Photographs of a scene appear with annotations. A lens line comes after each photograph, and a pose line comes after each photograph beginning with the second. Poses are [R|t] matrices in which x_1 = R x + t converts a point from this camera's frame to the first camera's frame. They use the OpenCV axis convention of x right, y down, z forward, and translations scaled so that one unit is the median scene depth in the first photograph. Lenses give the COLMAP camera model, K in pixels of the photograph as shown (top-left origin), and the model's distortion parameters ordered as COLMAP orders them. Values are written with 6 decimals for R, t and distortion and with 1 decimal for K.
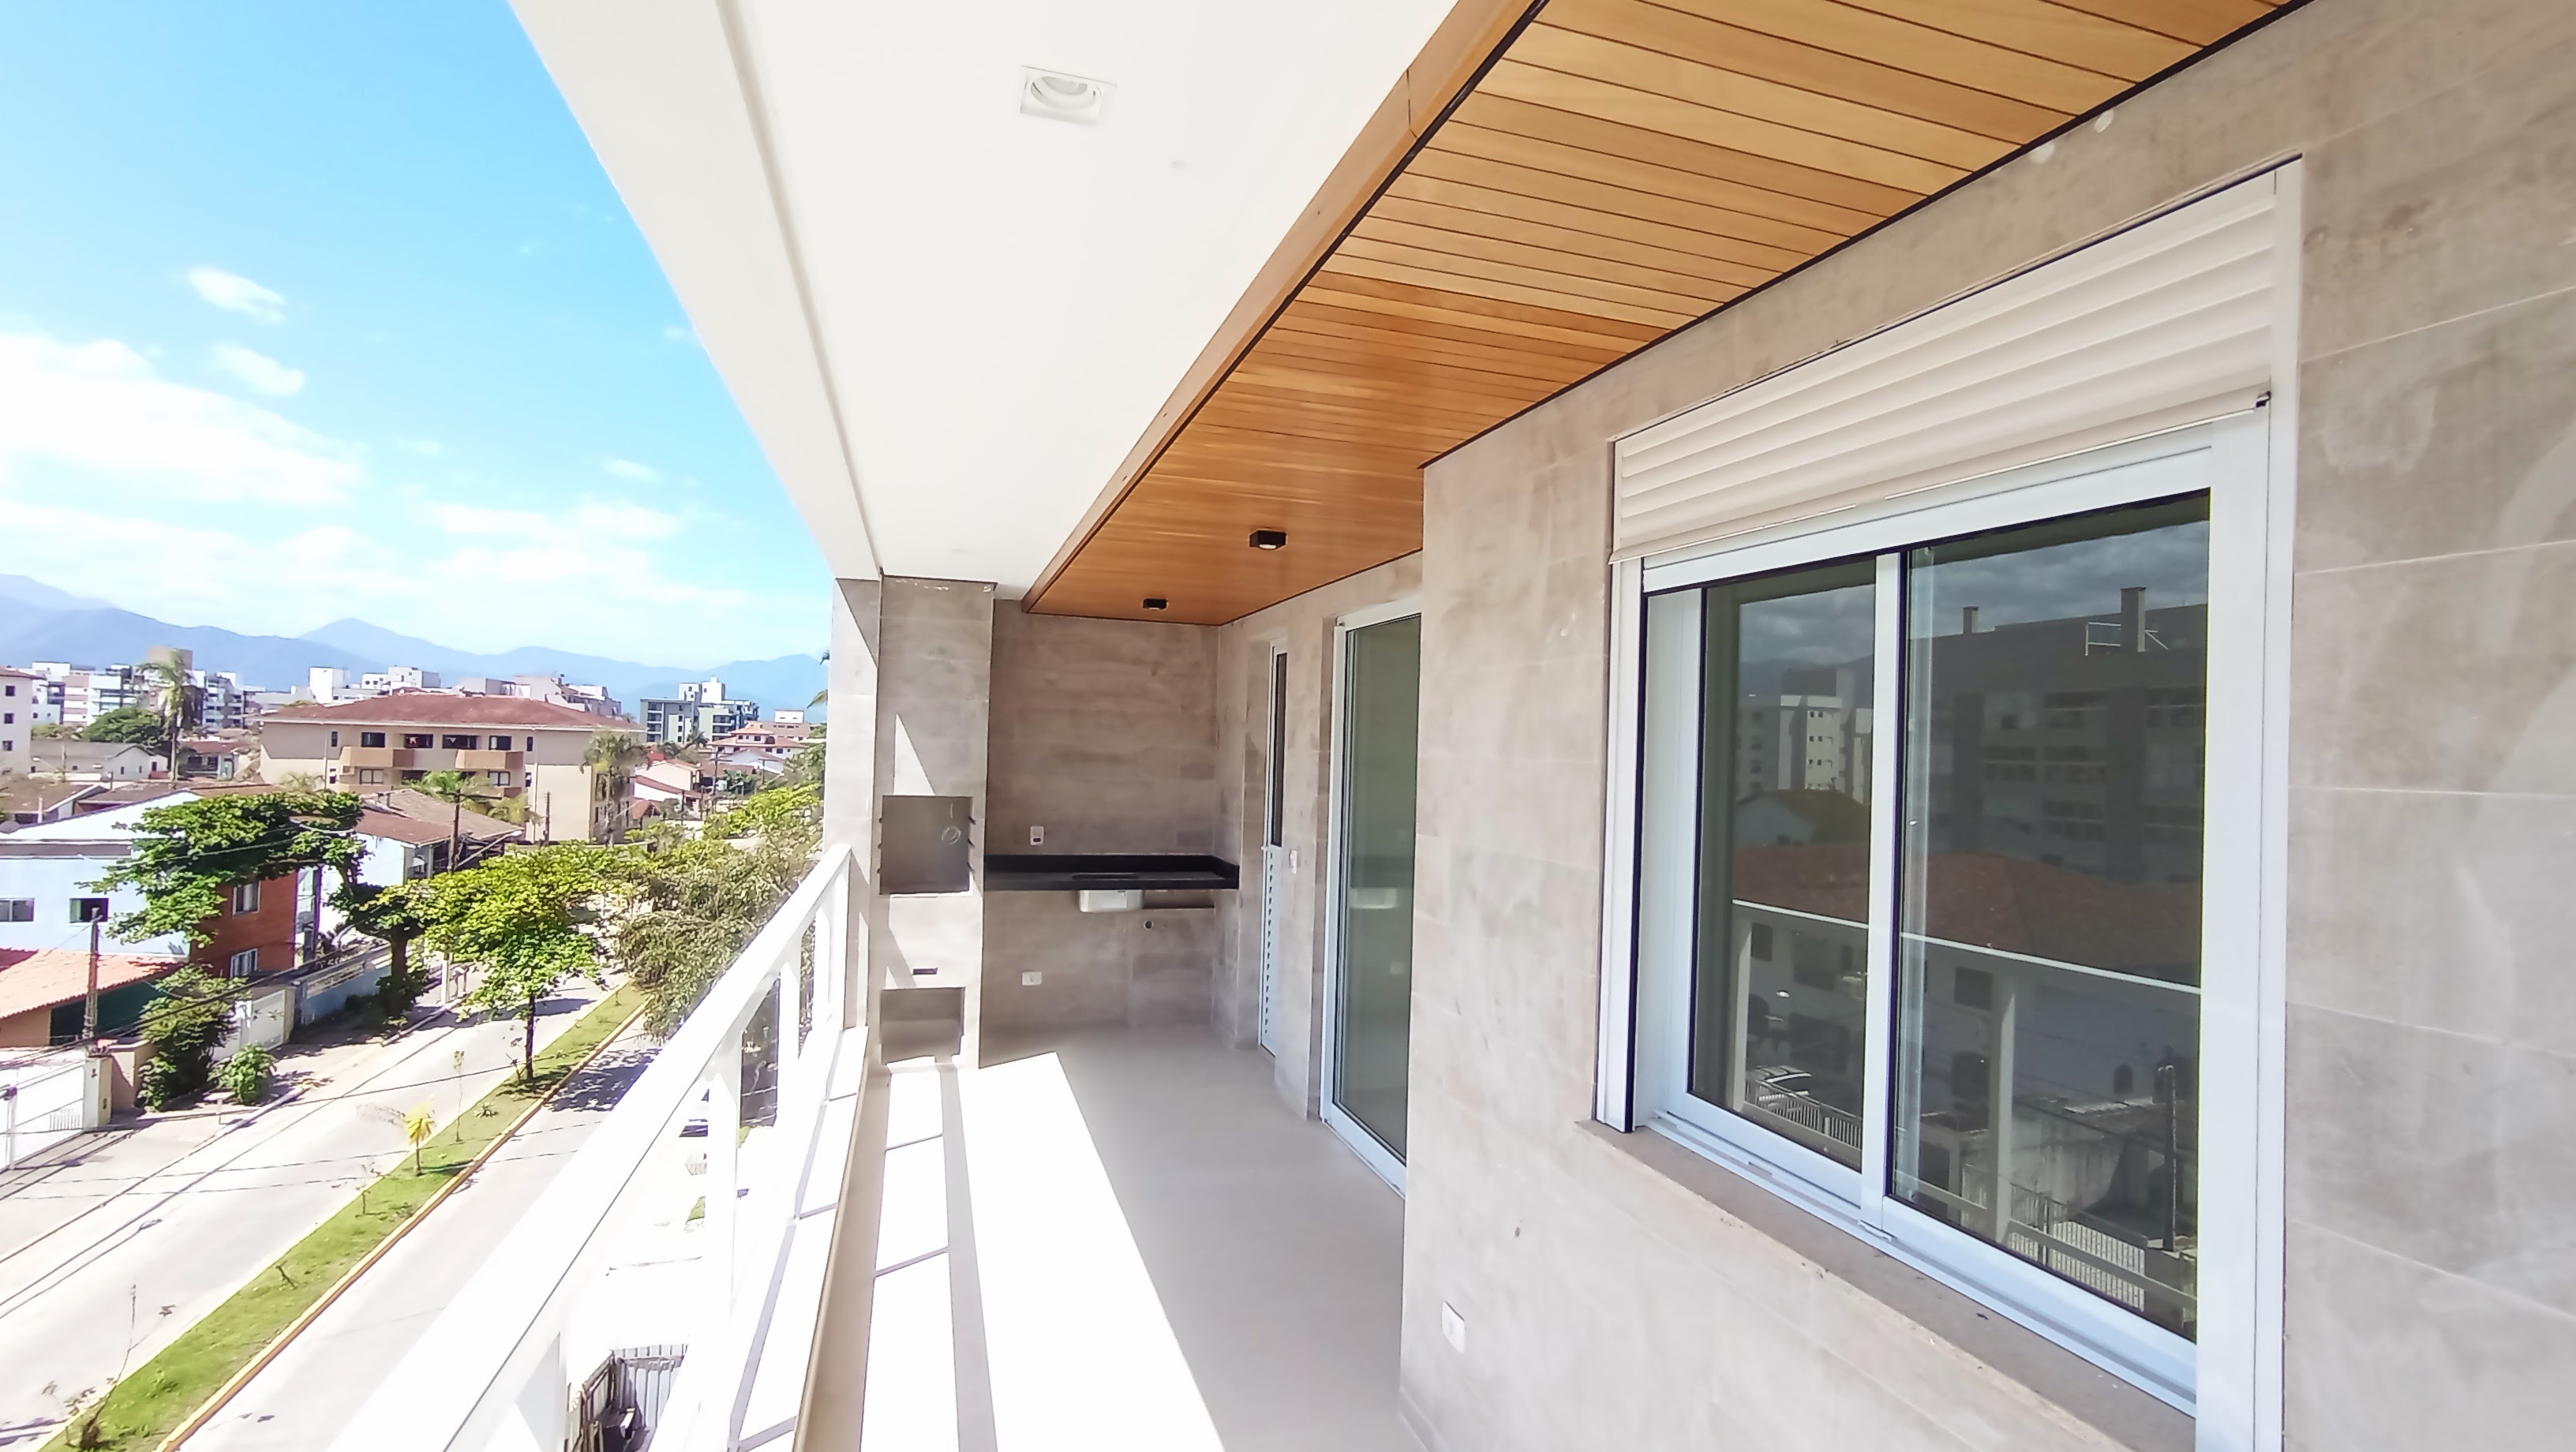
lens RADIAL K [[1176.3, 0, 1291.1], [0, 1176.3, 725.6], [0, 0, 1]] dist [-0.051797, 0.039082]
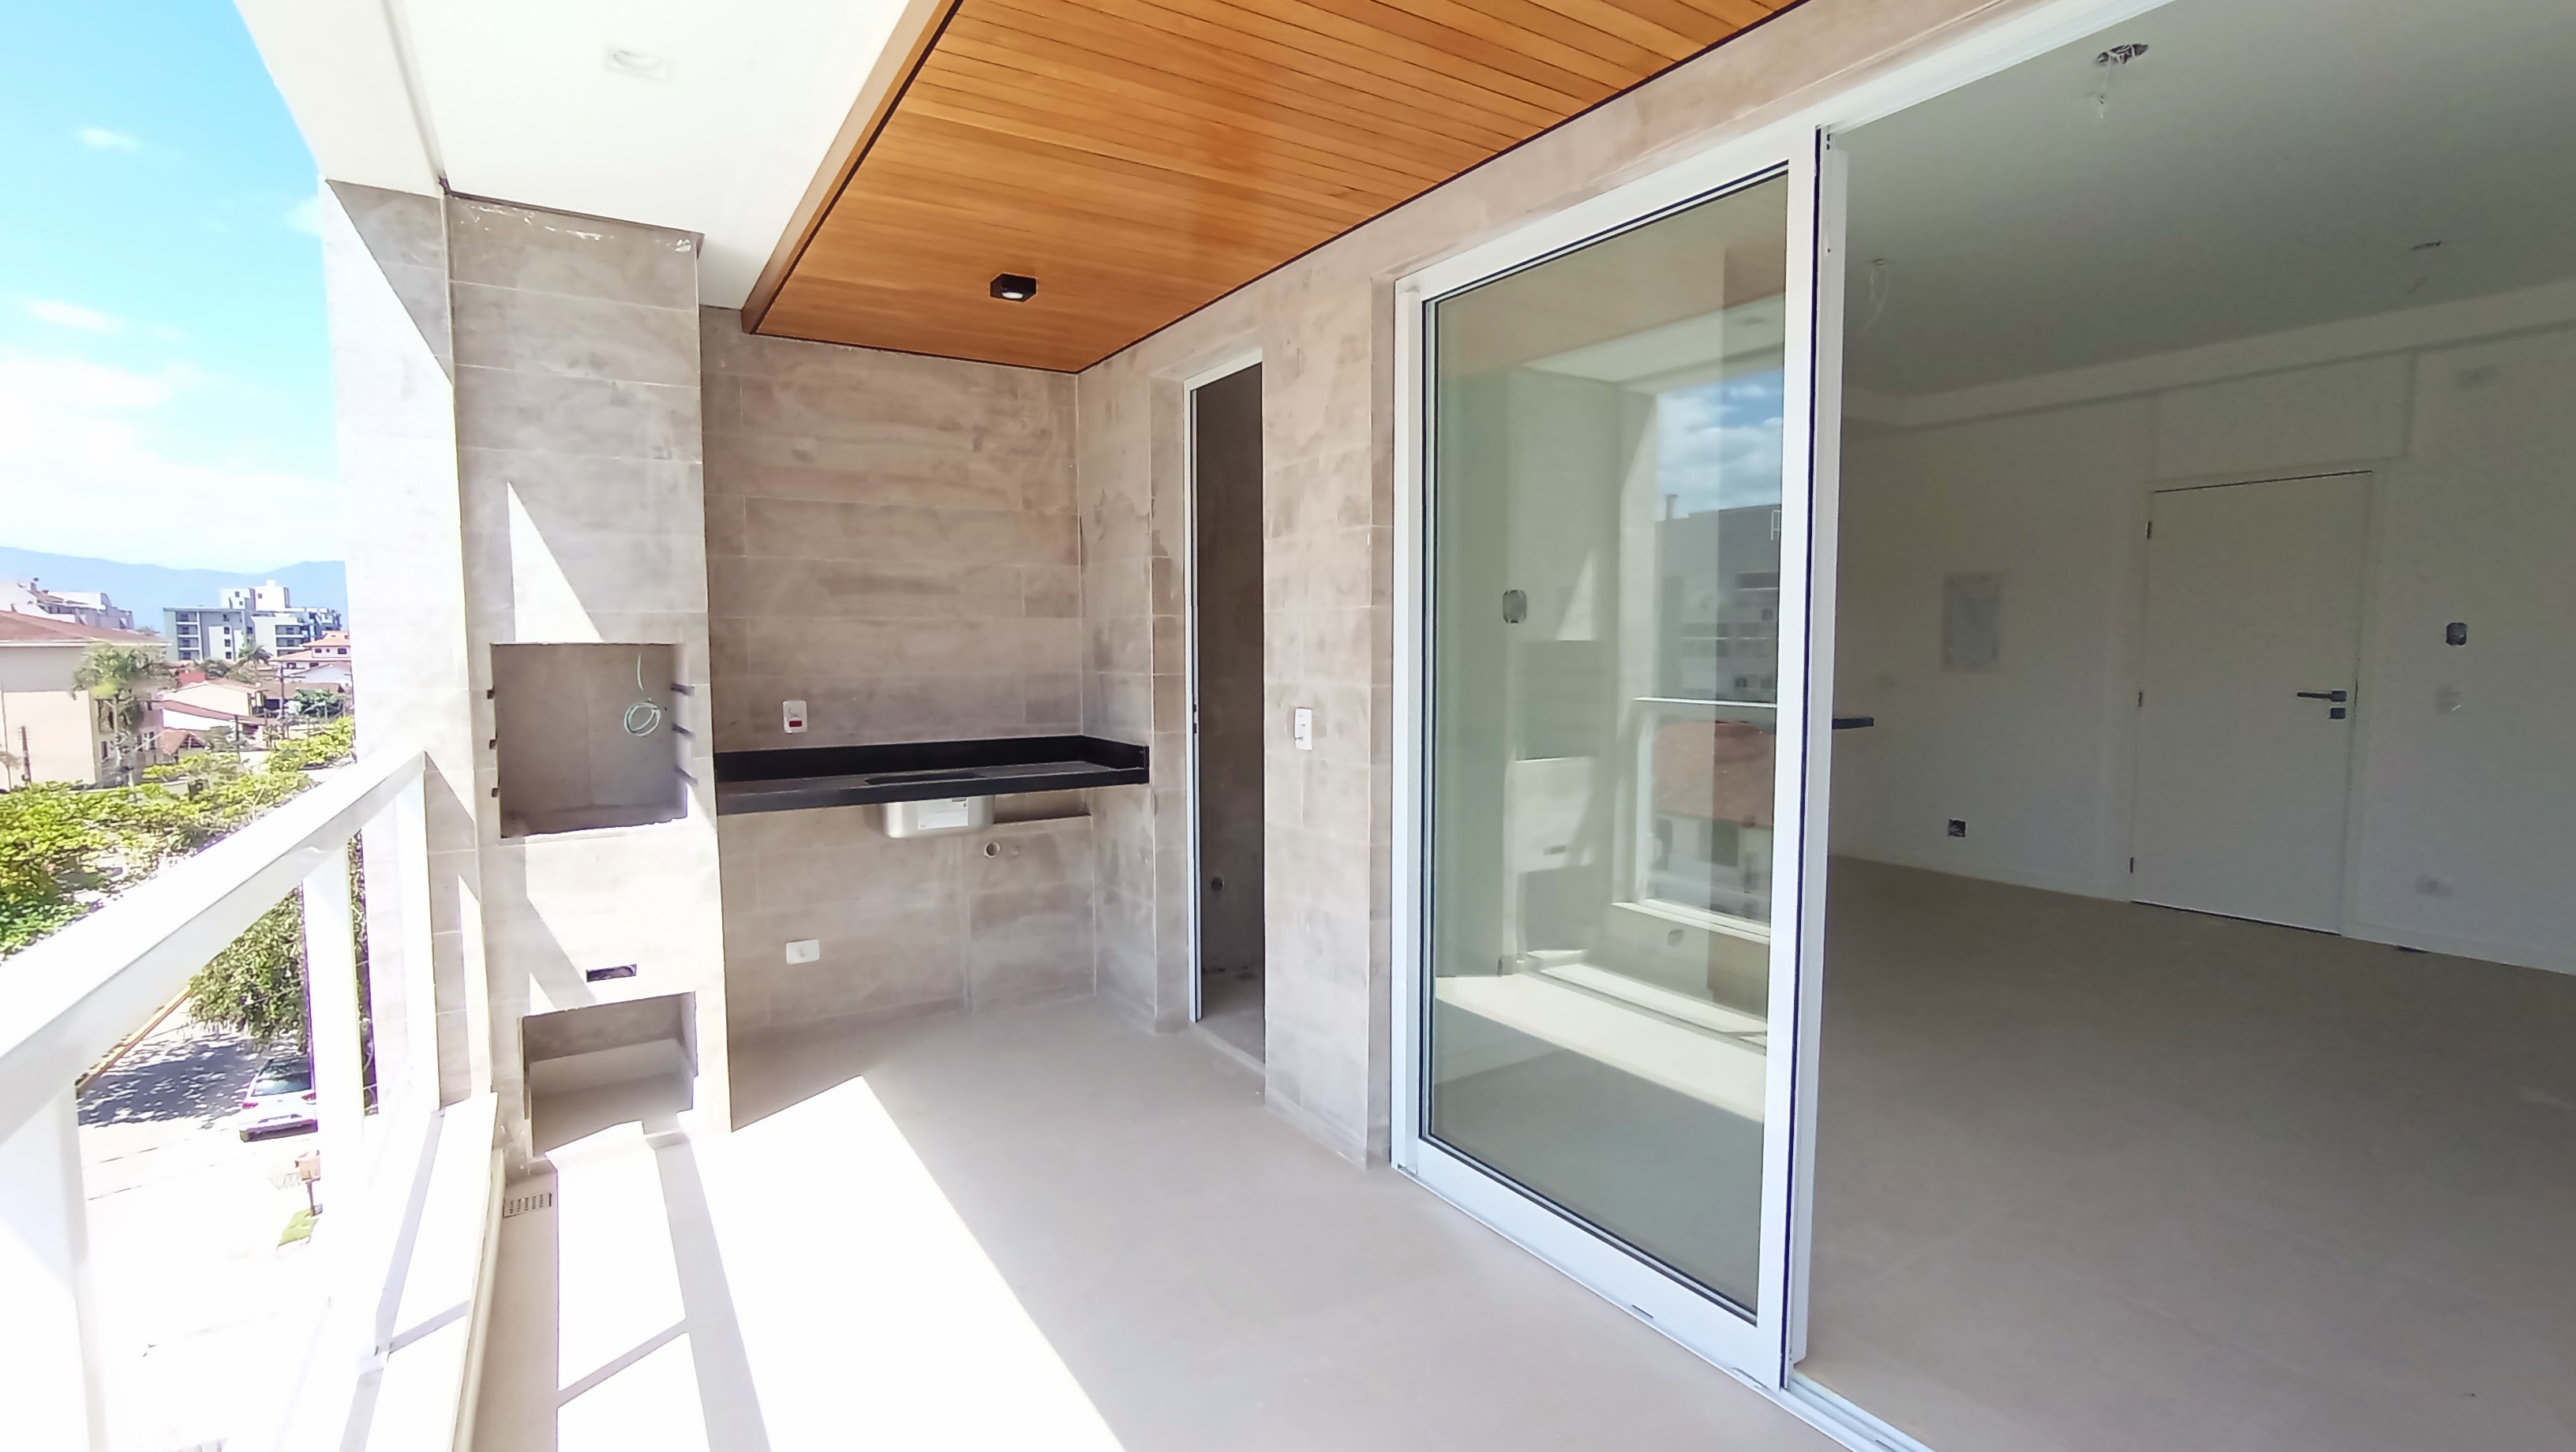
lens RADIAL K [[1178.5, 0, 1295.9], [0, 1178.5, 725.4], [0, 0, 1]] dist [-0.036626, 0.027628]
pose [[0.966901, -0.050271, 0.250149, -0.125056], [0.026466, 0.994871, 0.097632, 0.049005], [-0.253774, -0.087780, 0.963272, 0.377691]]
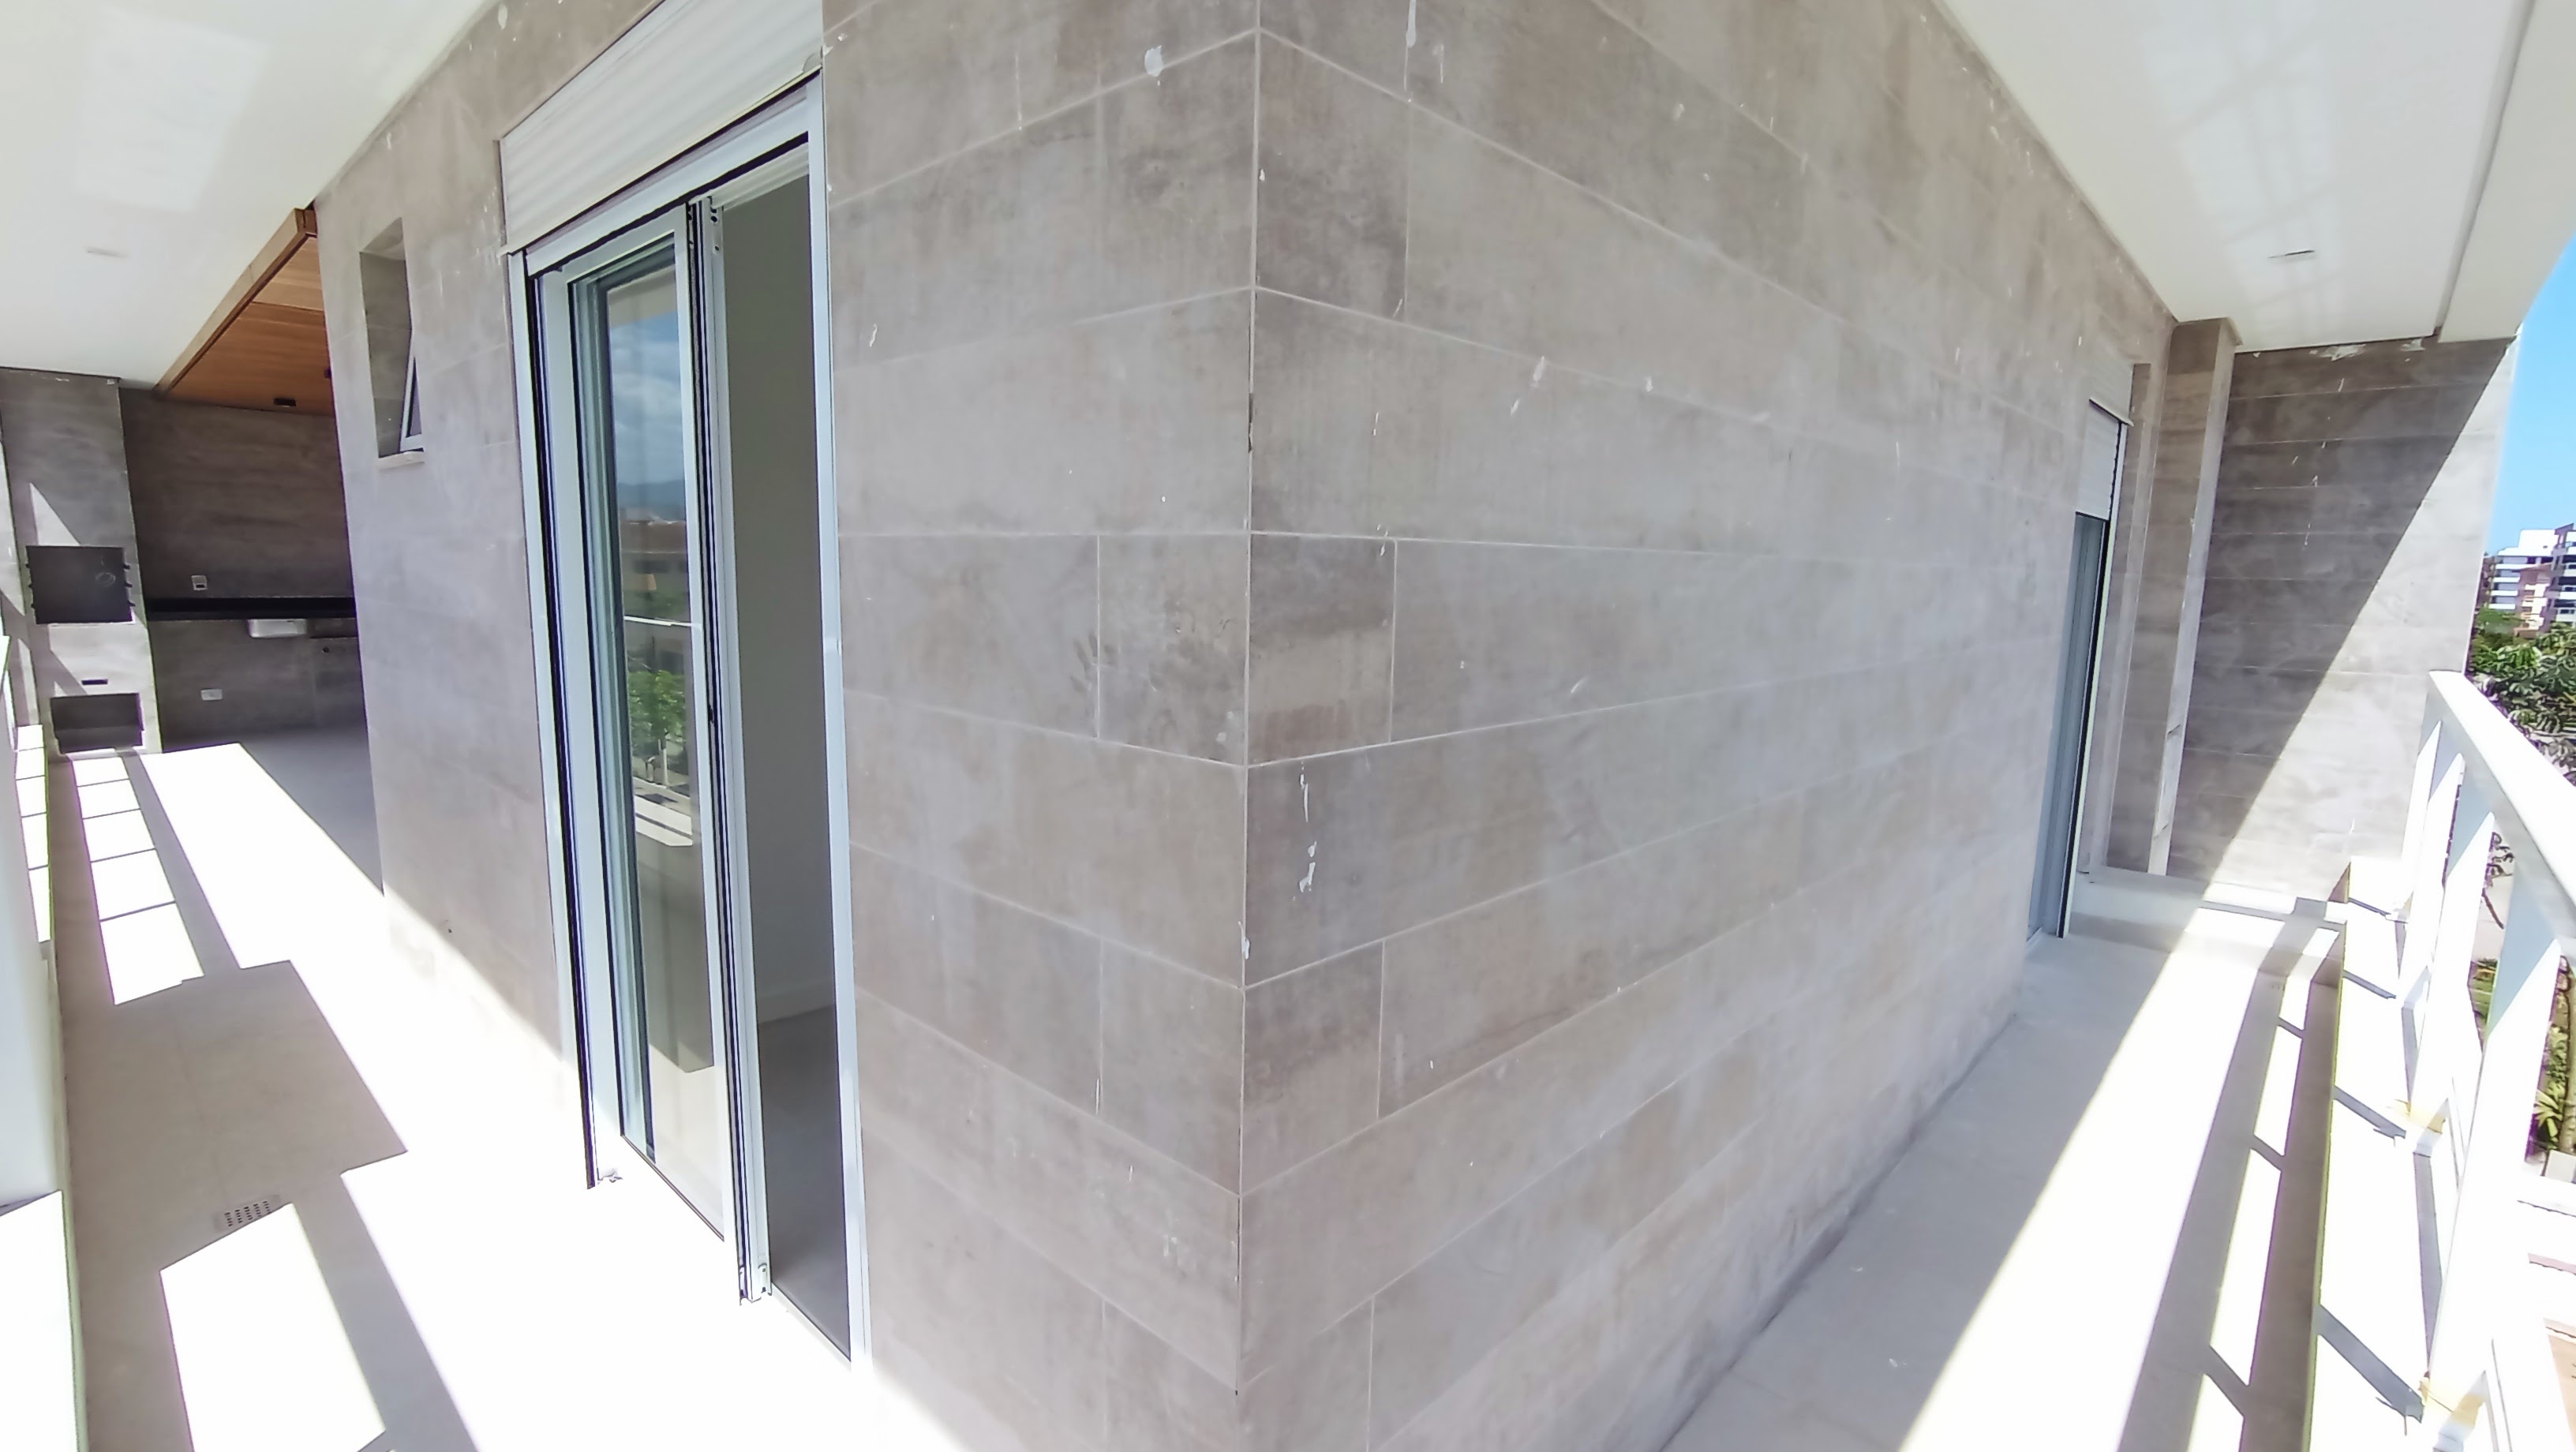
lens RADIAL K [[1144.4, 0, 1288.0], [0, 1144.4, 726.0], [0, 0, 1]] dist [0.061553, -0.025252]
pose [[0.875074, -0.080333, 0.477276, 0.198341], [-0.002573, 0.985343, 0.170567, 0.026127], [-0.483983, -0.150487, 0.862041, -0.726604]]
